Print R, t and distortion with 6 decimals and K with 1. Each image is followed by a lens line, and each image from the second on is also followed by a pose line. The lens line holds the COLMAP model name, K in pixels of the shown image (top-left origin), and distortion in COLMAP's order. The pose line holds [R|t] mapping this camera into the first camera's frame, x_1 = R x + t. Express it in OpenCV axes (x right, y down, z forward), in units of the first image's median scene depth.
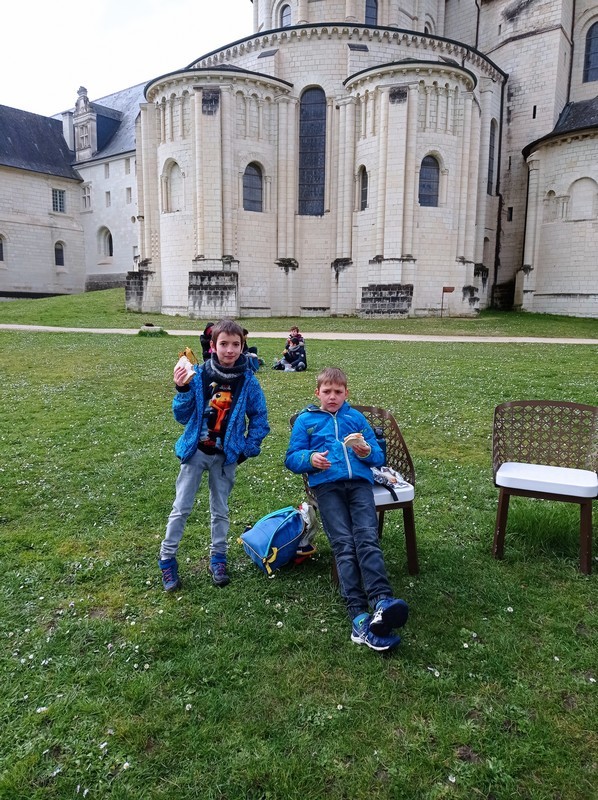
lens RADIAL K [[594.7, 0, 299.0], [0, 594.7, 400.0], [0, 0, 1]] dist [0.097585, -0.149460]
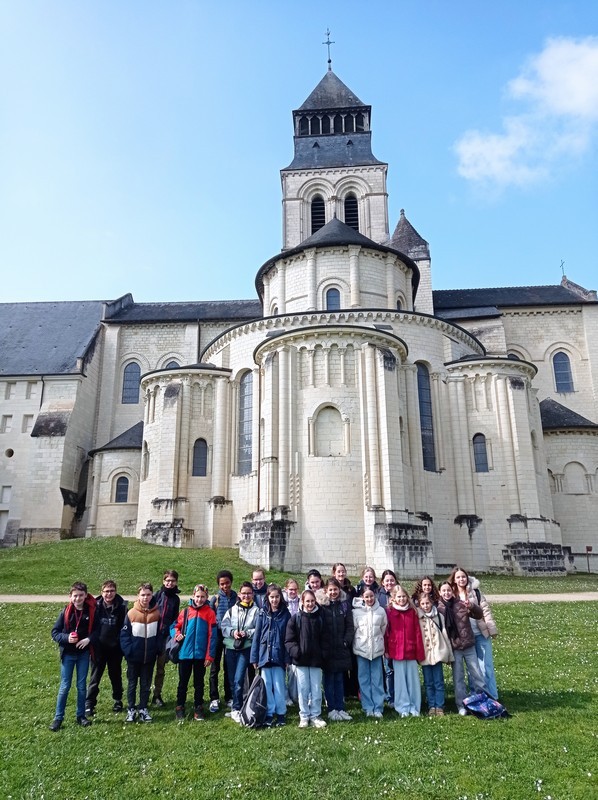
lens RADIAL K [[594.7, 0, 299.0], [0, 594.7, 400.0], [0, 0, 1]] dist [0.097585, -0.149460]
pose [[0.825668, 0.144347, 0.545378, -0.741194], [0.090676, 0.920190, -0.380827, -0.053709], [-0.556822, 0.363889, 0.746682, 0.323046]]
